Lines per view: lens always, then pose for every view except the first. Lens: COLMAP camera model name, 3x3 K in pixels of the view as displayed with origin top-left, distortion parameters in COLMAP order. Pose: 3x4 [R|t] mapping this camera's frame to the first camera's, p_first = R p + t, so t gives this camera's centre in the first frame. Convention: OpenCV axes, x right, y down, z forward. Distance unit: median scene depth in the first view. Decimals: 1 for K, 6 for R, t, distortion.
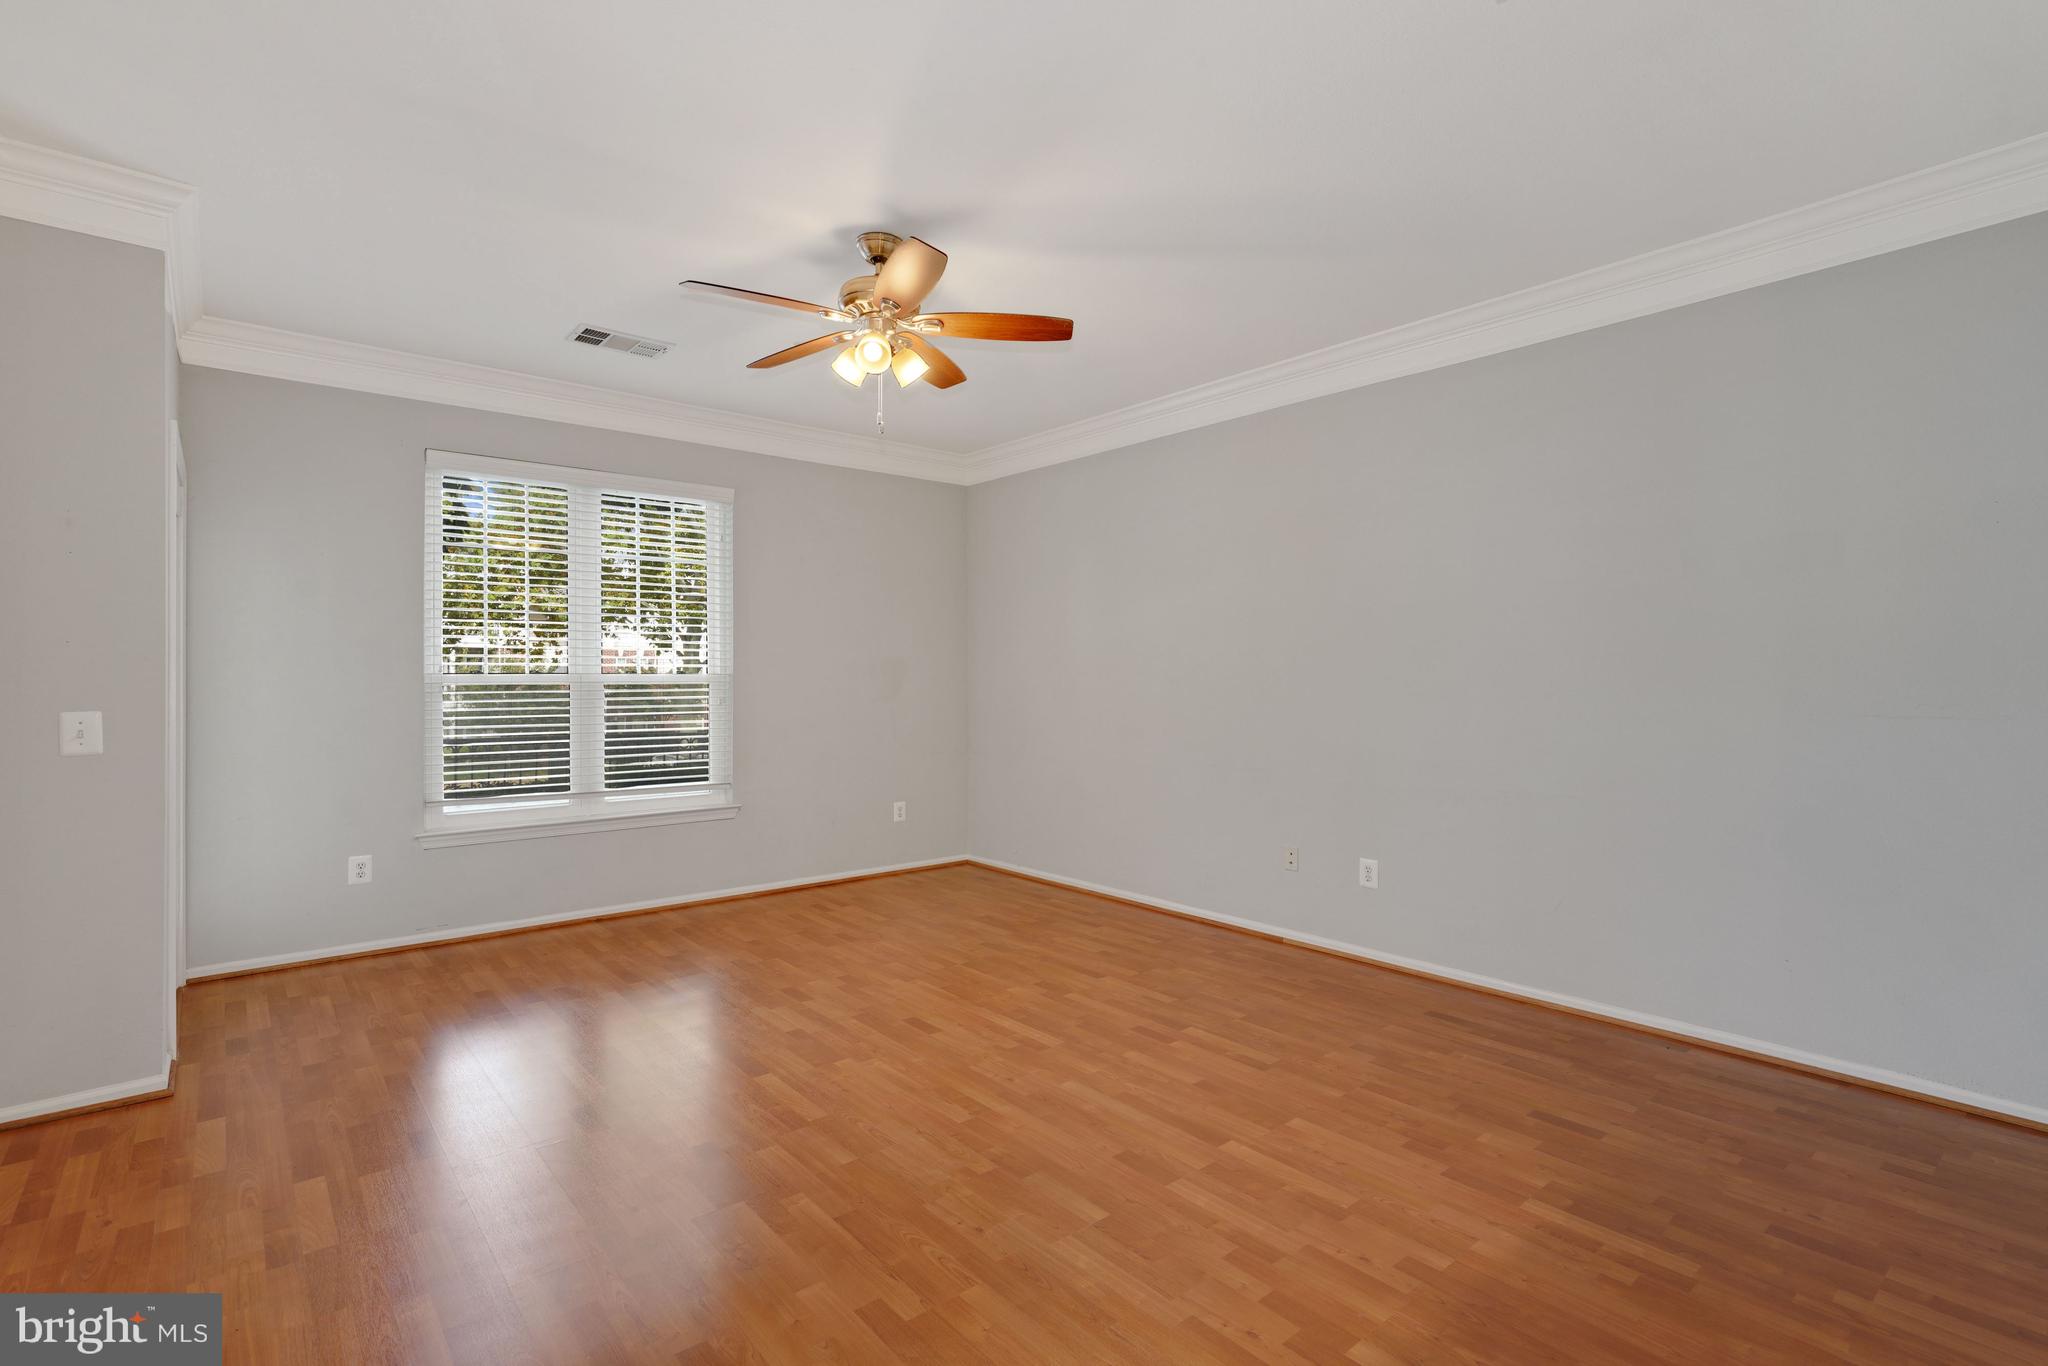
lens RADIAL K [[958.6, 0, 1006.6], [0, 958.6, 671.1], [0, 0, 1]] dist [0.001345, 0.001023]
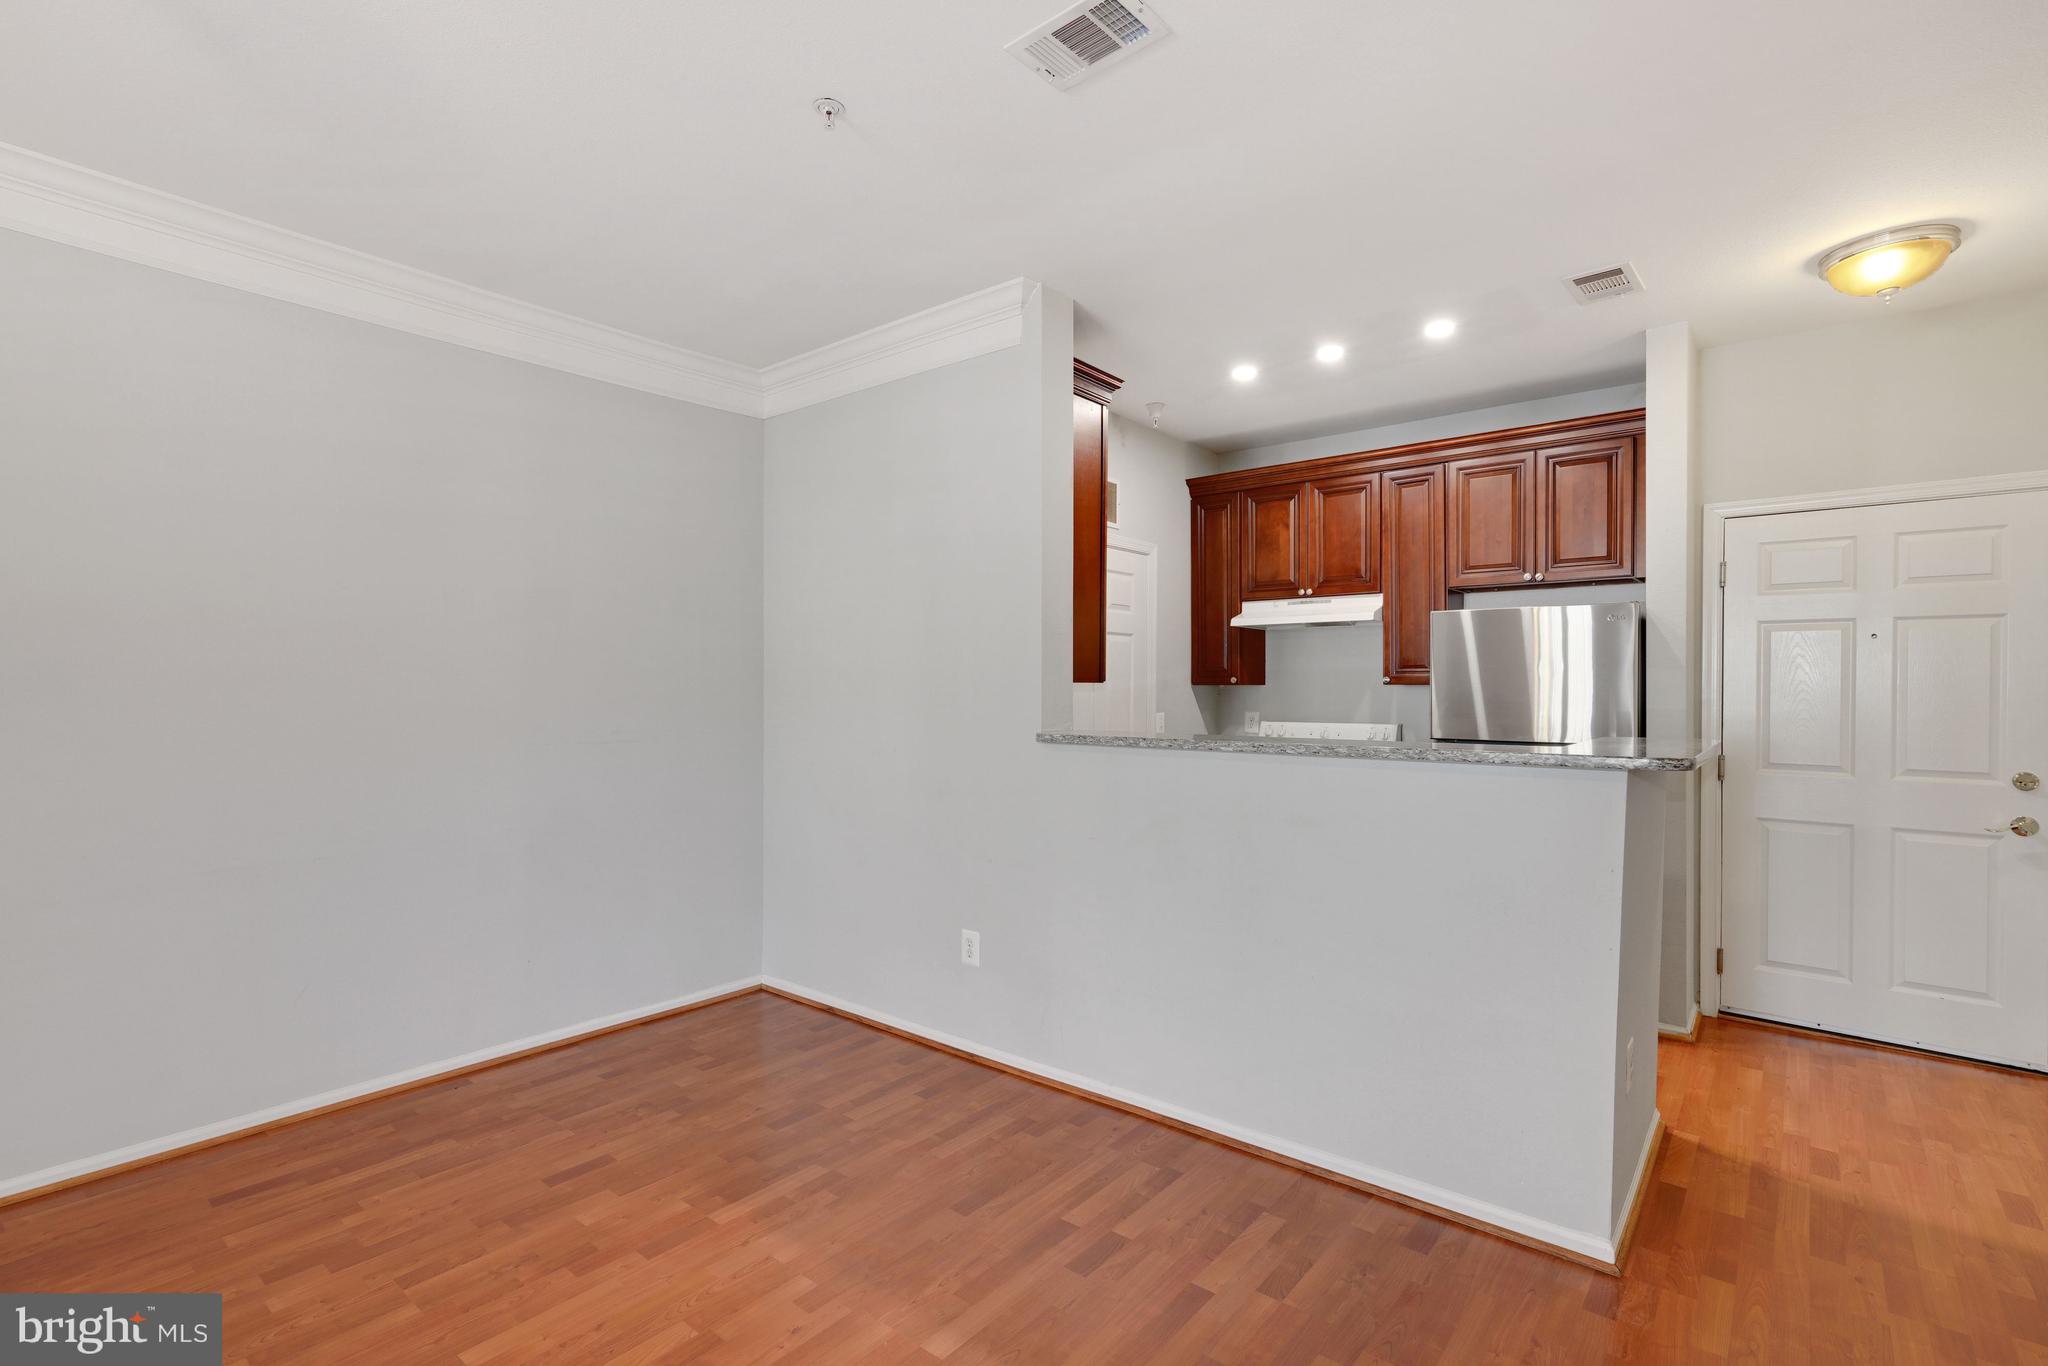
lens RADIAL K [[953.4, 0, 1021.7], [0, 953.4, 686.9], [0, 0, 1]] dist [-0.001164, 0.001001]
pose [[-0.193038, 0.003647, 0.981185, -0.390617], [-0.006481, 0.999967, -0.004992, -0.022353], [-0.981170, -0.007323, -0.193008, 0.608946]]
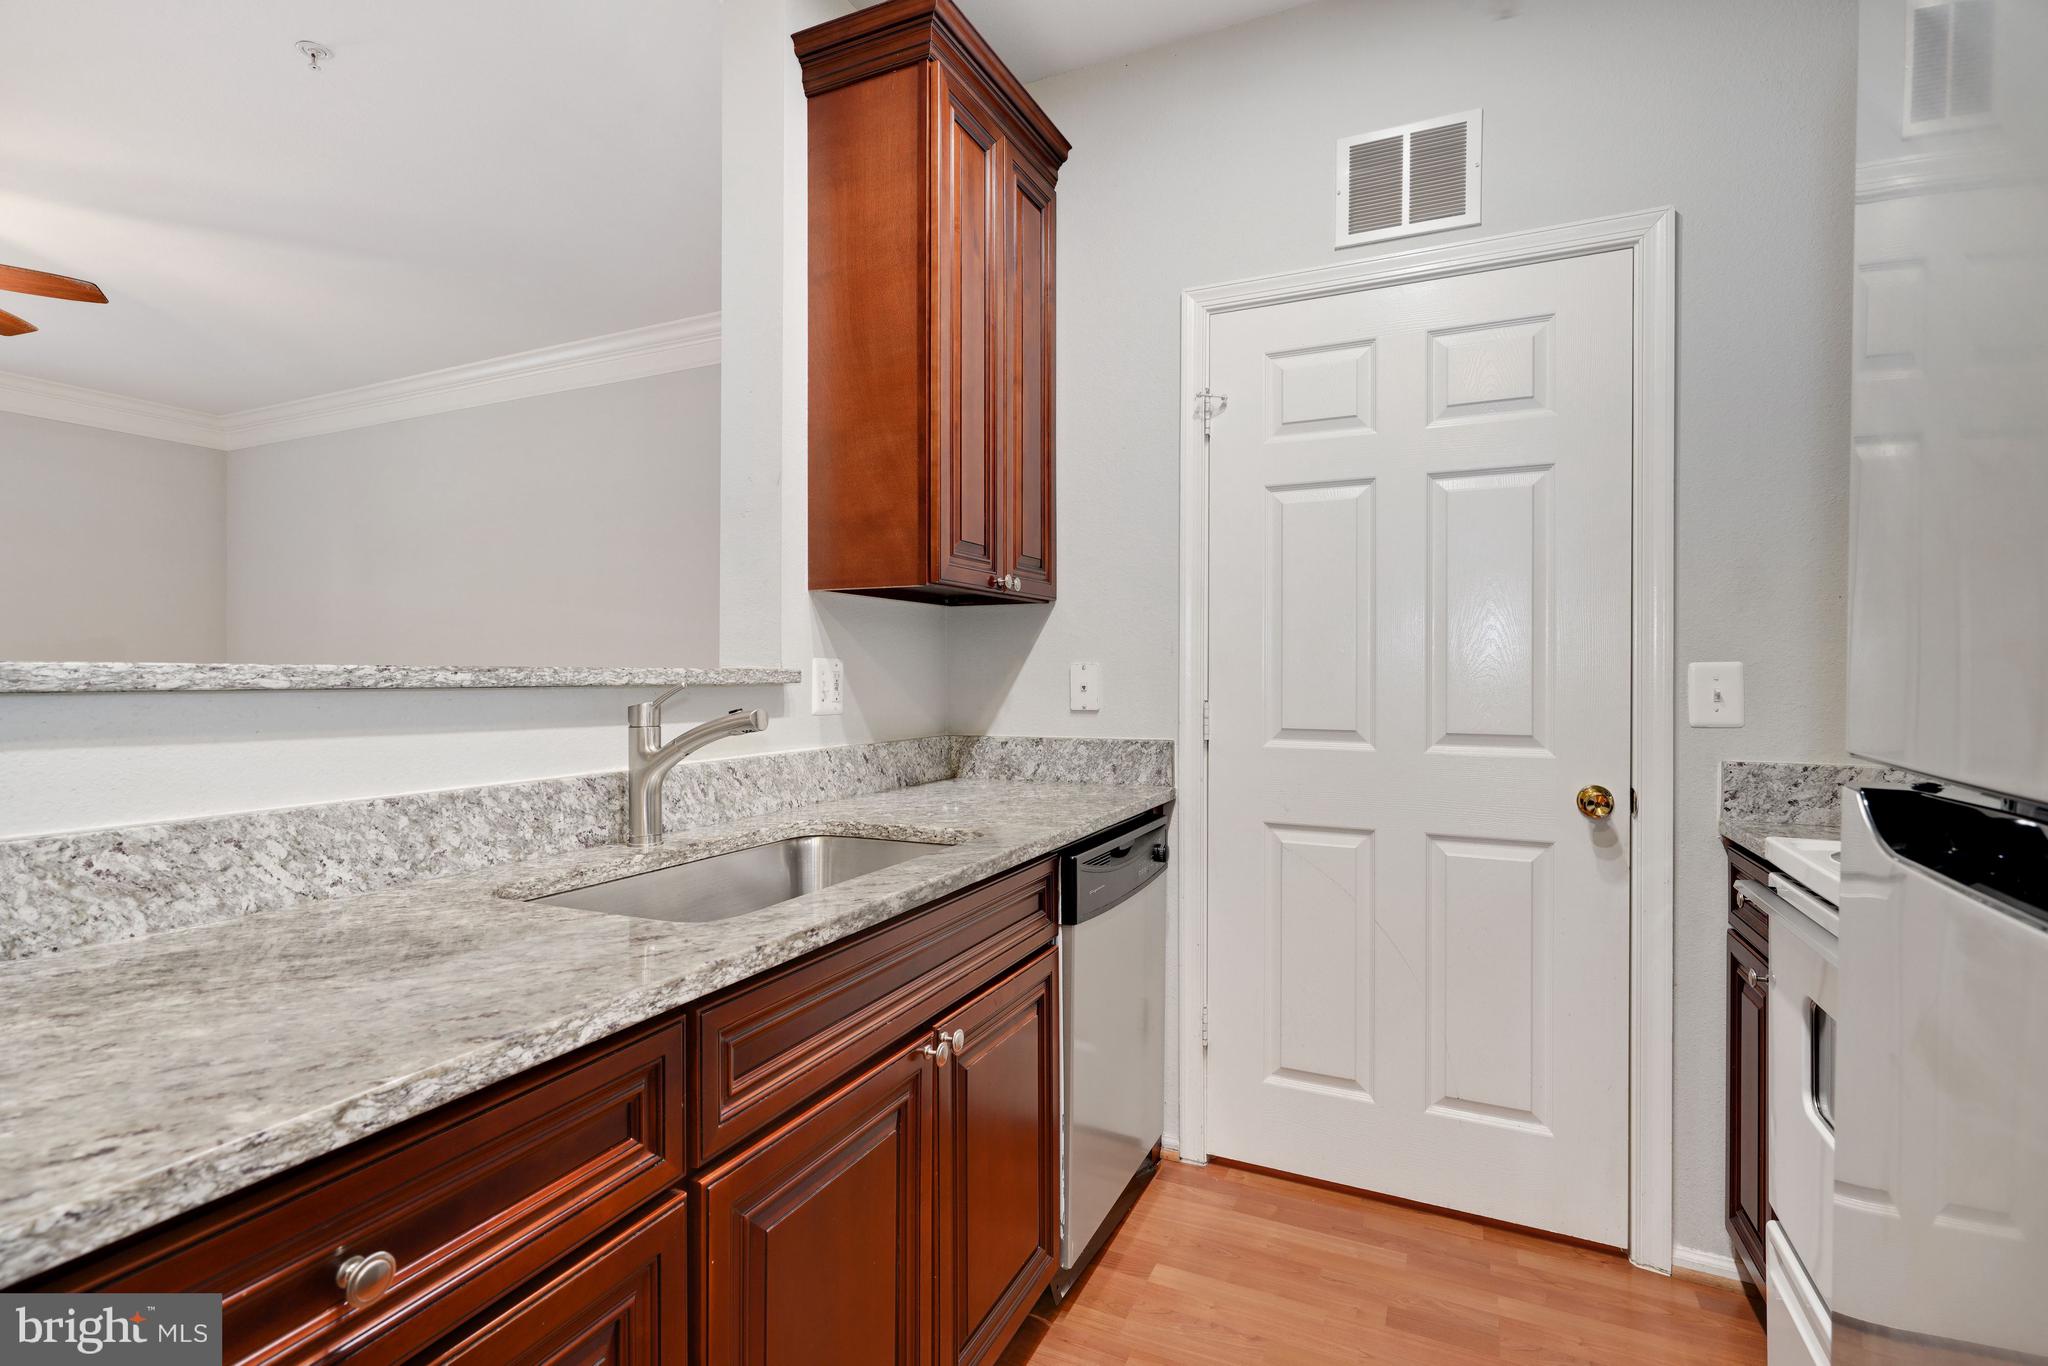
lens RADIAL K [[966.0, 0, 1009.0], [0, 966.0, 669.6], [0, 0, 1]] dist [-0.004502, 0.000664]
pose [[0.907901, 0.006445, 0.419136, 0.490820], [-0.006907, 0.999976, -0.000413, 0.019091], [-0.419129, -0.002520, 0.907923, -0.269039]]
